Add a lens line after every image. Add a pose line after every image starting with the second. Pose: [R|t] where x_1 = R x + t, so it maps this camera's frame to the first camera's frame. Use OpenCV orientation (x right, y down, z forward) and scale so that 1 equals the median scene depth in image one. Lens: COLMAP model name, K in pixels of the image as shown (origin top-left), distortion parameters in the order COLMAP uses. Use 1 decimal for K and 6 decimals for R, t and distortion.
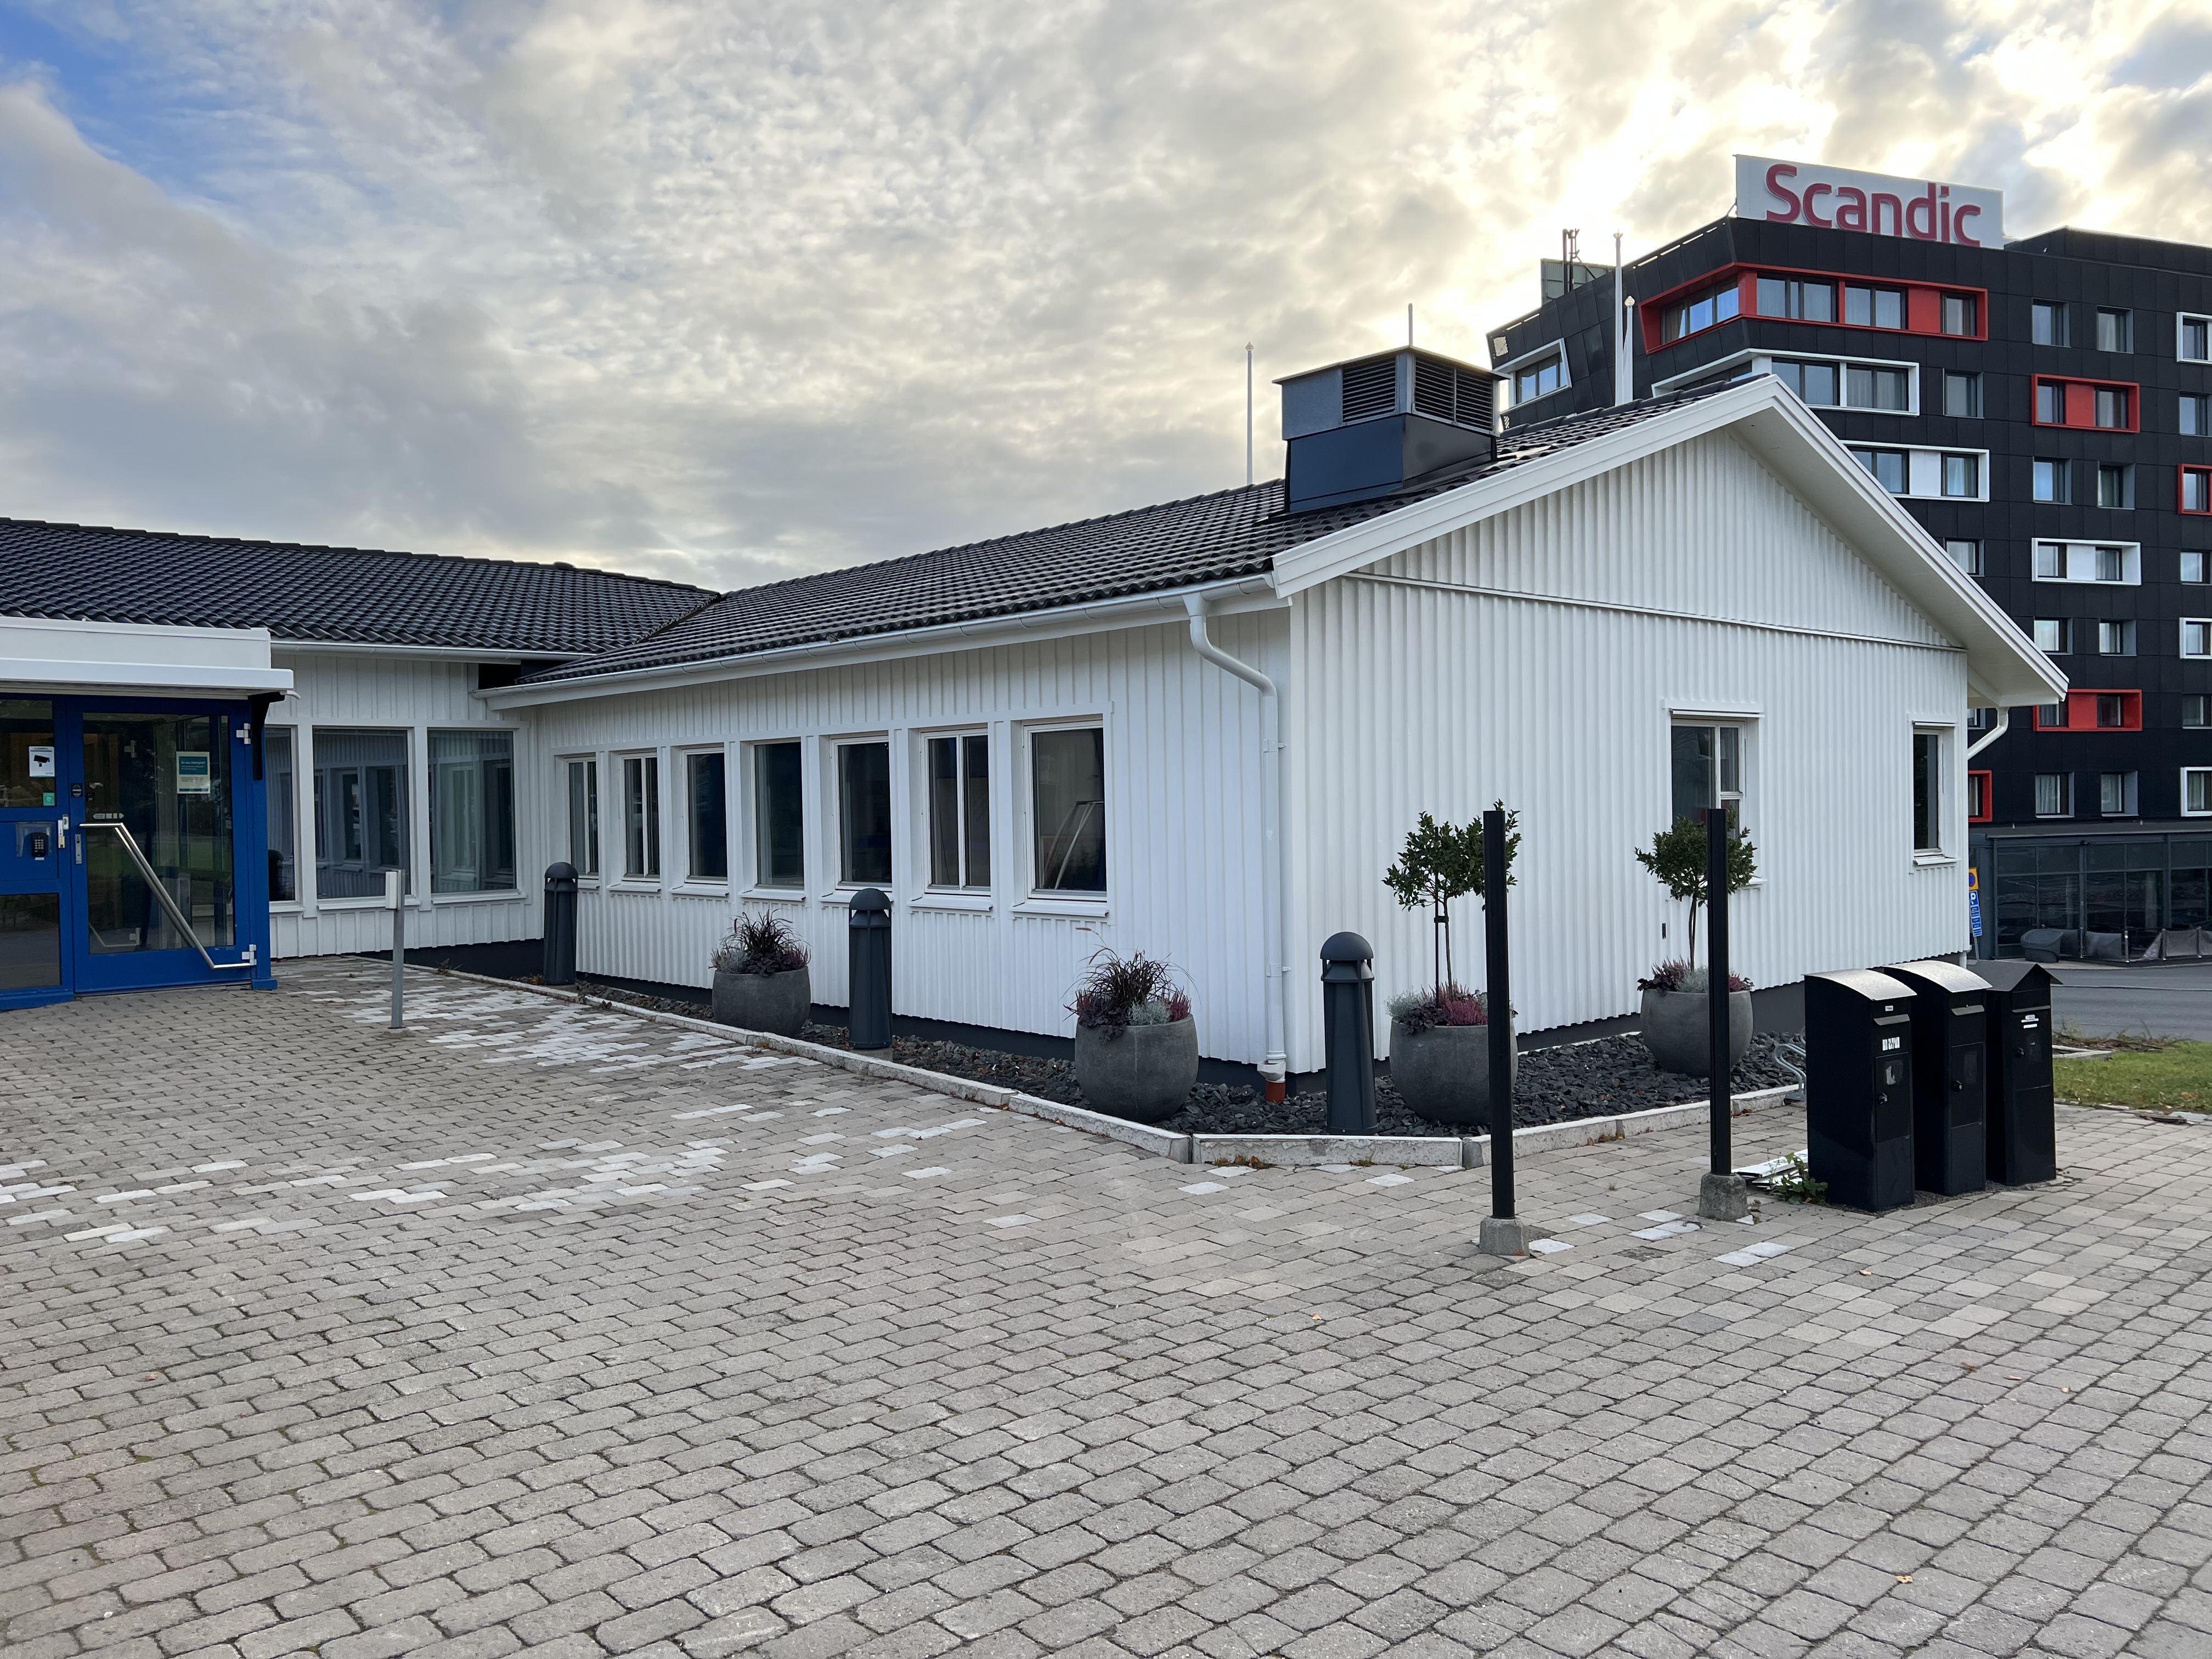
lens RADIAL K [[1646.9, 0, 1106.0], [0, 1646.9, 829.5], [0, 0, 1]] dist [0.075145, -0.101112]
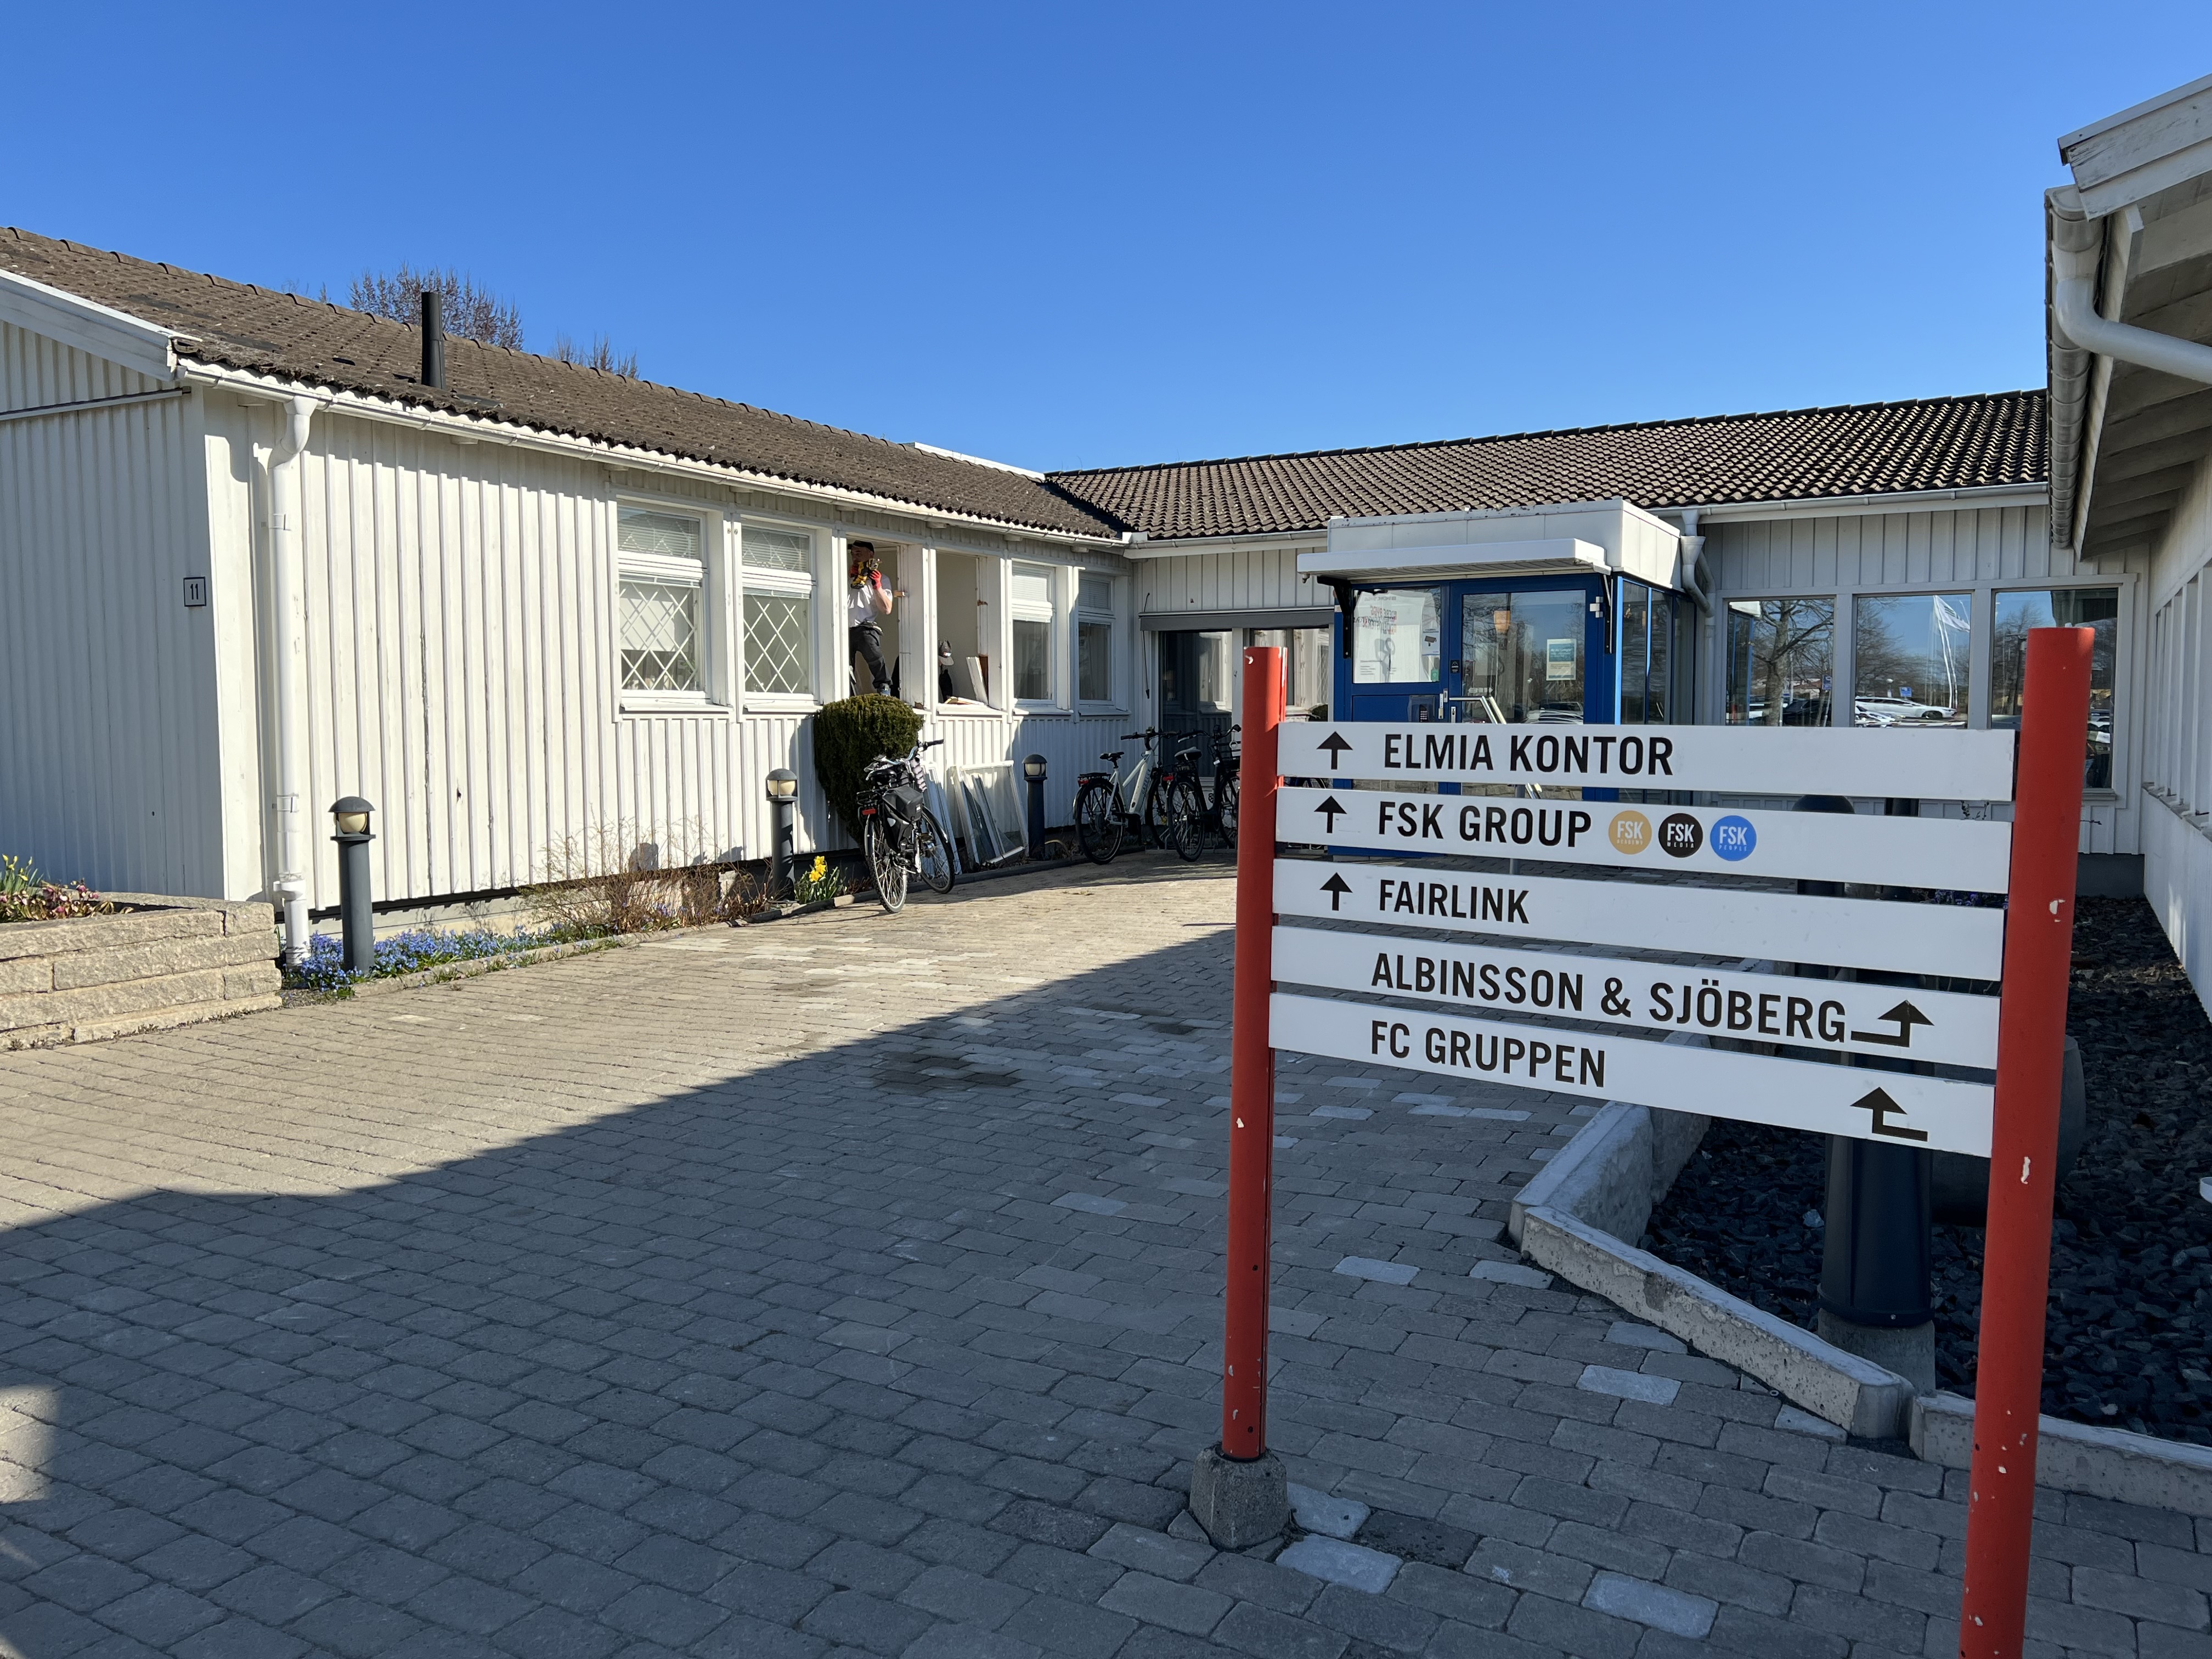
lens RADIAL K [[1678.0, 0, 1106.0], [0, 1678.0, 829.5], [0, 0, 1]] dist [0.008529, 0.006971]
pose [[0.334367, 0.076883, -0.939302, 0.370686], [-0.015467, 0.996980, 0.076098, 0.003713], [0.942316, -0.010917, 0.334546, 0.424407]]
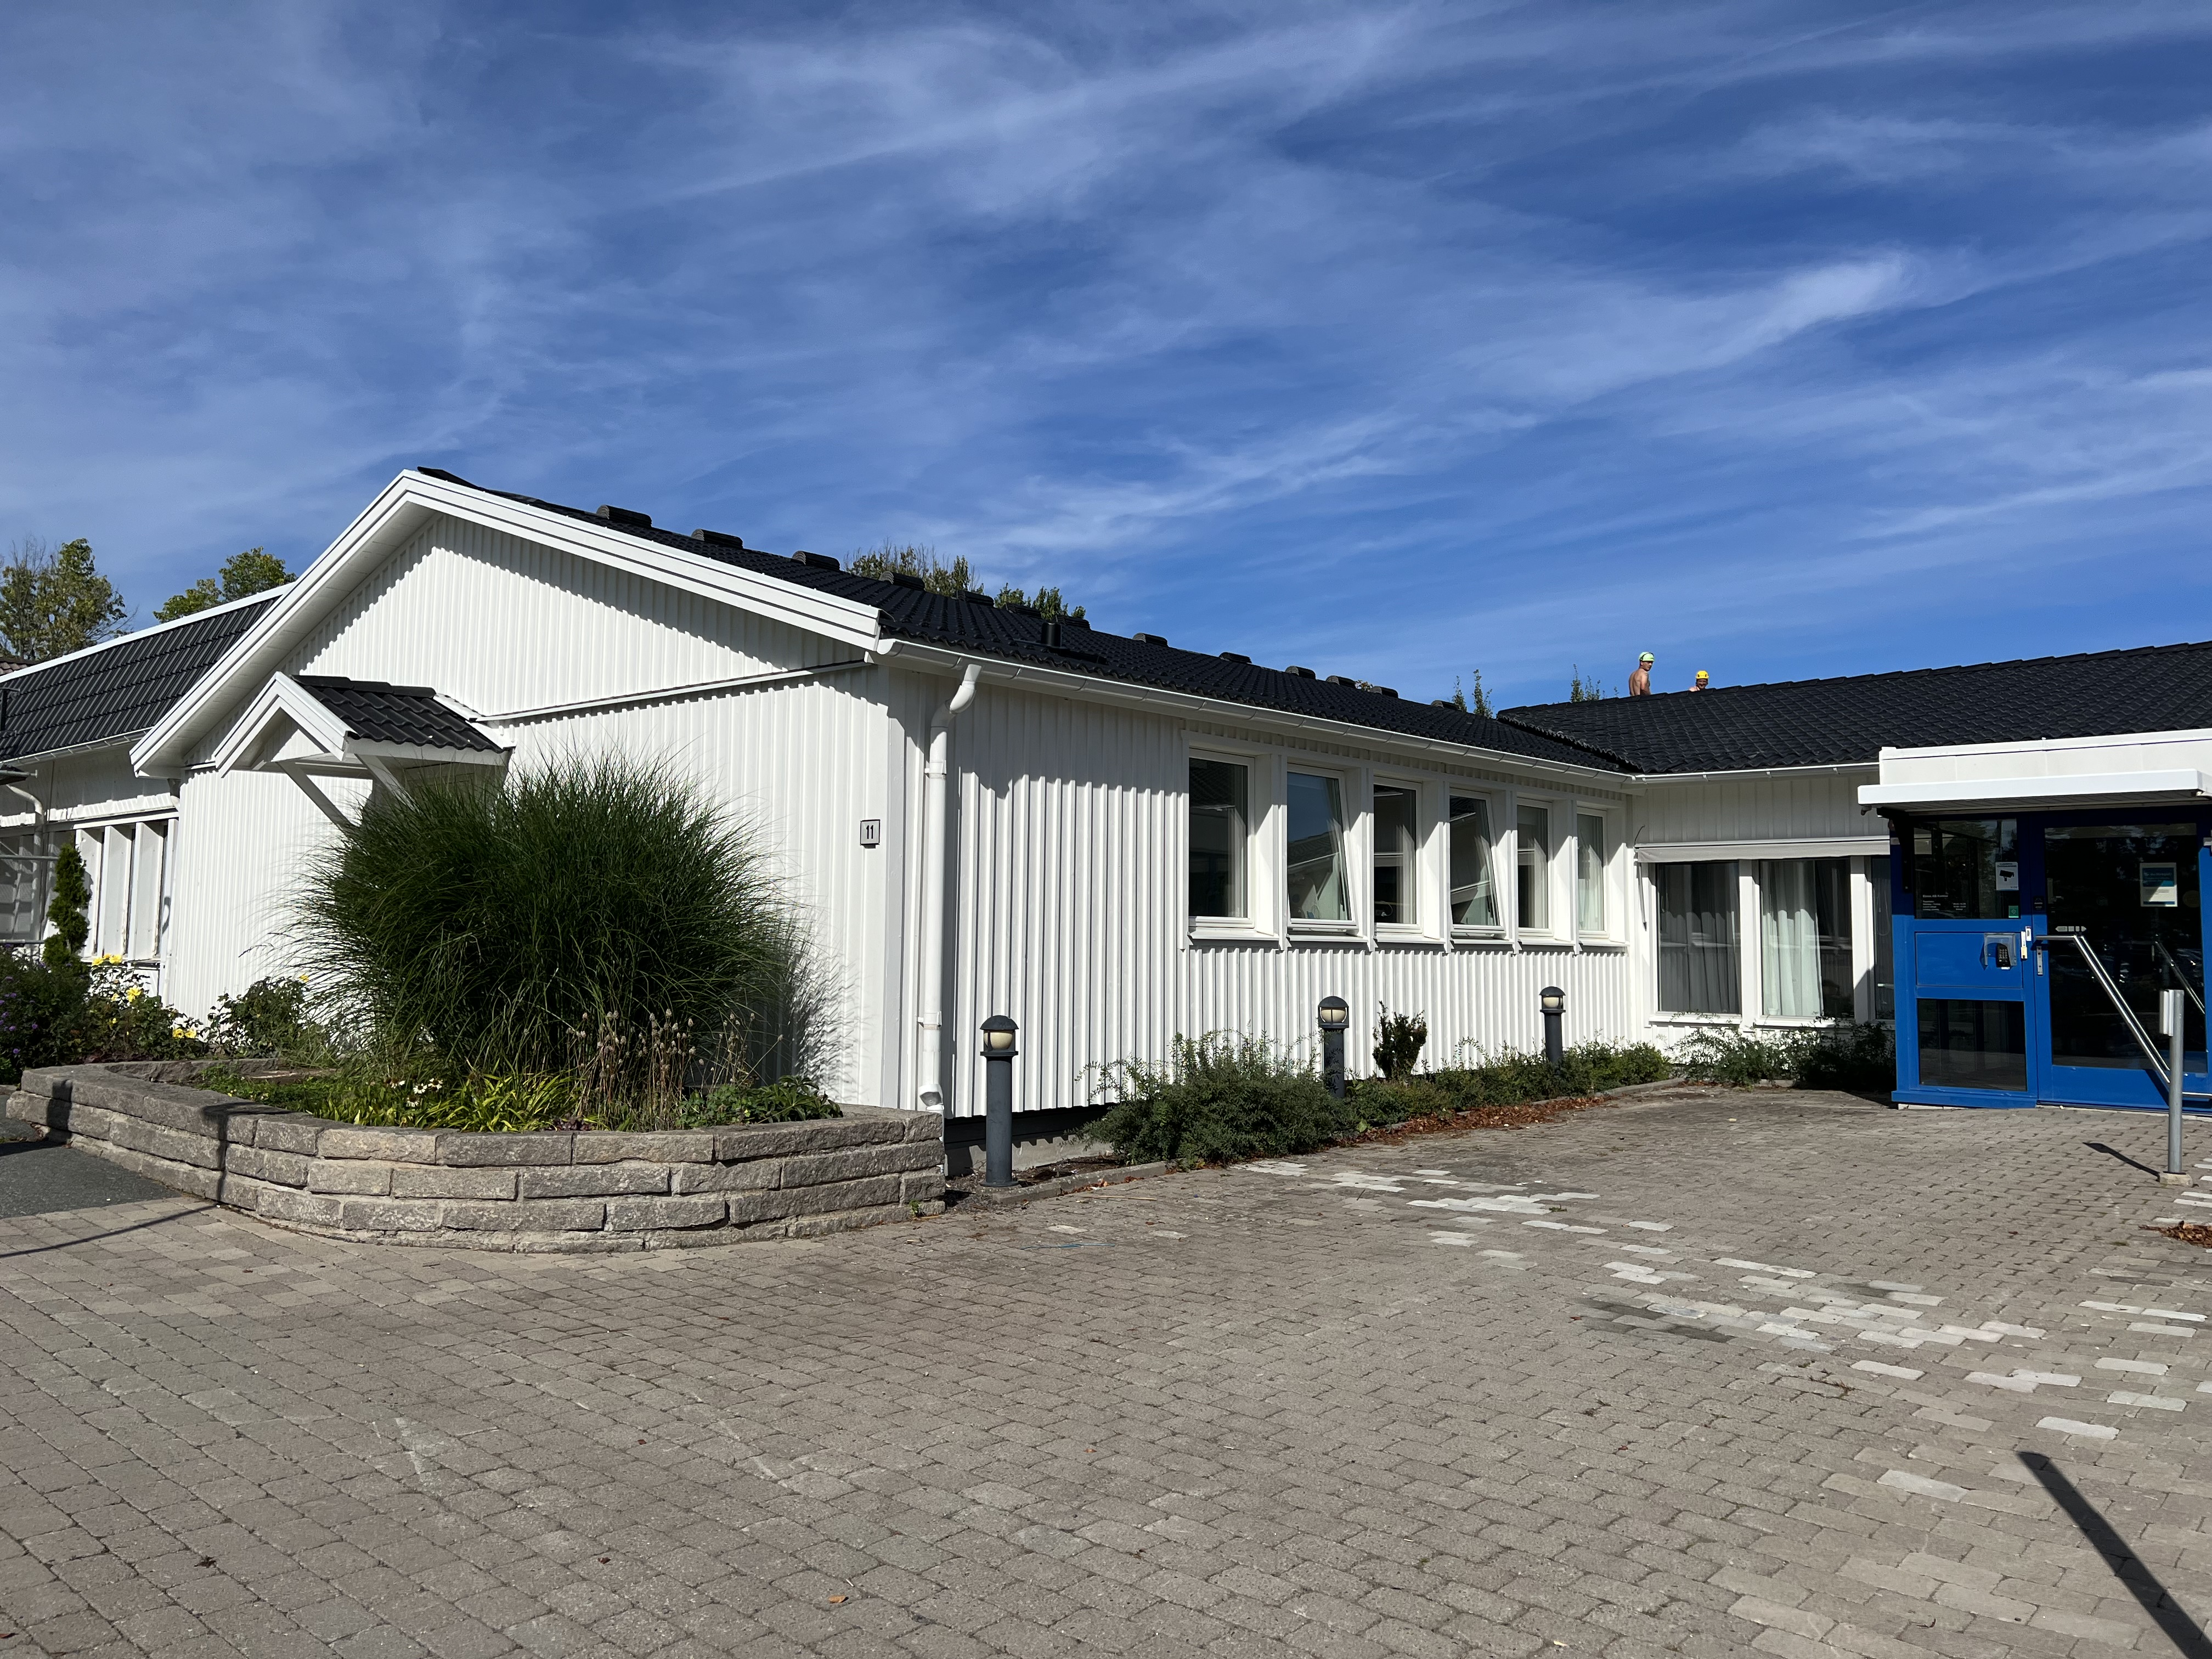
lens RADIAL K [[1646.9, 0, 1106.0], [0, 1646.9, 829.5], [0, 0, 1]] dist [0.075145, -0.101112]
pose [[0.108909, -0.050827, -0.992751, 0.353409], [-0.028819, 0.998111, -0.054263, 0.003631], [0.993634, 0.034520, 0.107239, 0.320482]]
